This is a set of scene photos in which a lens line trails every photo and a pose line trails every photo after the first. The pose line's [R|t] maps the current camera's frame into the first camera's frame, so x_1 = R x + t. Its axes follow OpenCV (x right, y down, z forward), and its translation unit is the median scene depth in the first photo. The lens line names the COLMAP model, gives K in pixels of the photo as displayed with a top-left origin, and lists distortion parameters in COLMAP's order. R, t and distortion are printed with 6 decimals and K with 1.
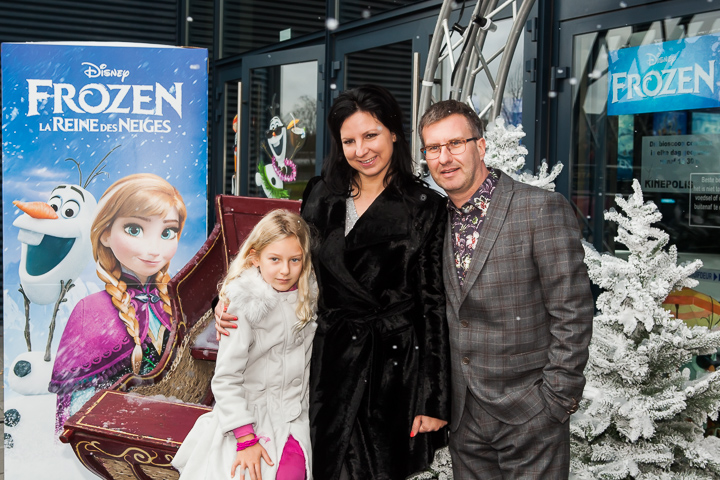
lens RADIAL K [[864.8, 0, 361.1], [0, 864.8, 204.3], [0, 0, 1]] dist [-0.019717, 0.014113]
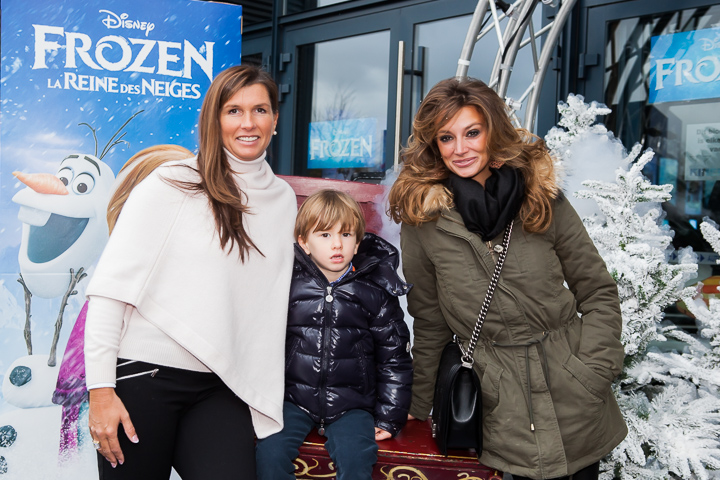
lens RADIAL K [[829.8, 0, 339.2], [0, 829.8, 231.6], [0, 0, 1]] dist [-0.015337, 0.011495]
pose [[0.977224, 0.011322, 0.211906, -0.263356], [-0.010970, 0.999936, -0.002836, 0.051580], [-0.211925, 0.000446, 0.977286, 0.162307]]
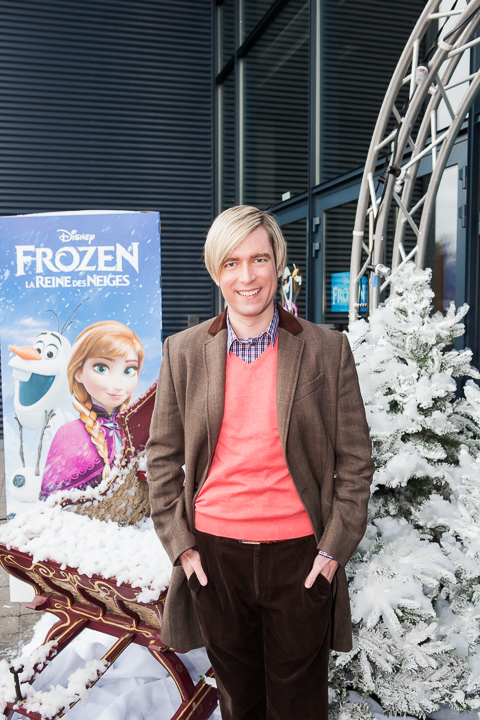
lens RADIAL K [[688.3, 0, 240.0], [0, 688.3, 360.0], [0, 0, 1]] dist [-0.056089, 0.017282]
pose [[0.970280, -0.004901, -0.241936, 0.152728], [0.013402, 0.999349, 0.033503, -0.011404], [0.241614, -0.035749, 0.969714, 0.130625]]
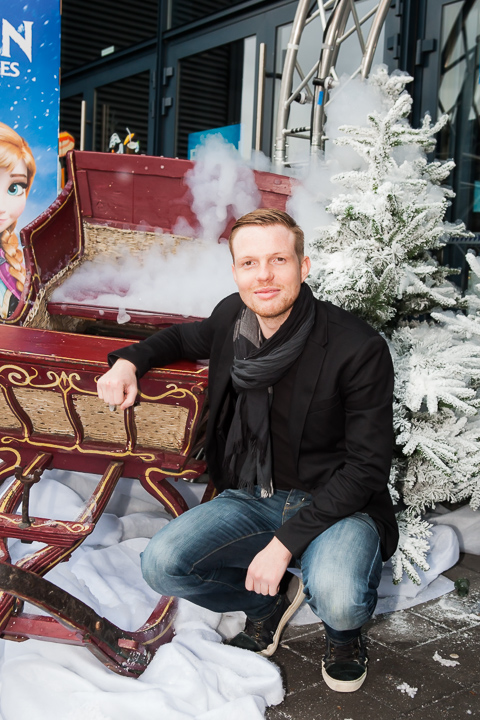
lens RADIAL K [[812.0, 0, 238.7], [0, 812.0, 336.1], [0, 0, 1]] dist [-0.092616, 0.219295]
pose [[0.992513, 0.011471, 0.121598, -0.093043], [-0.017961, 0.998464, 0.052408, 0.142626], [-0.120811, -0.054200, 0.991195, 0.123617]]
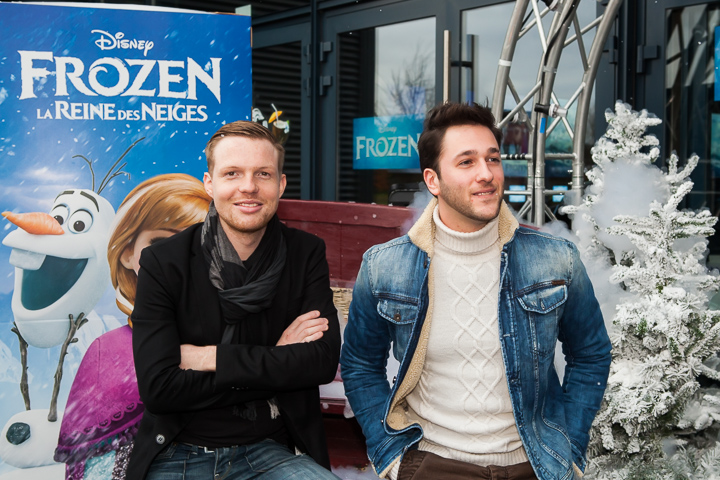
lens RADIAL K [[925.4, 0, 396.1], [0, 925.4, 212.4], [0, 0, 1]] dist [-0.007725, 0.027006]
pose [[0.983749, -0.019750, 0.178460, -0.206879], [0.018833, 0.999799, 0.006832, -0.002553], [-0.178559, -0.003360, 0.983923, 0.141691]]
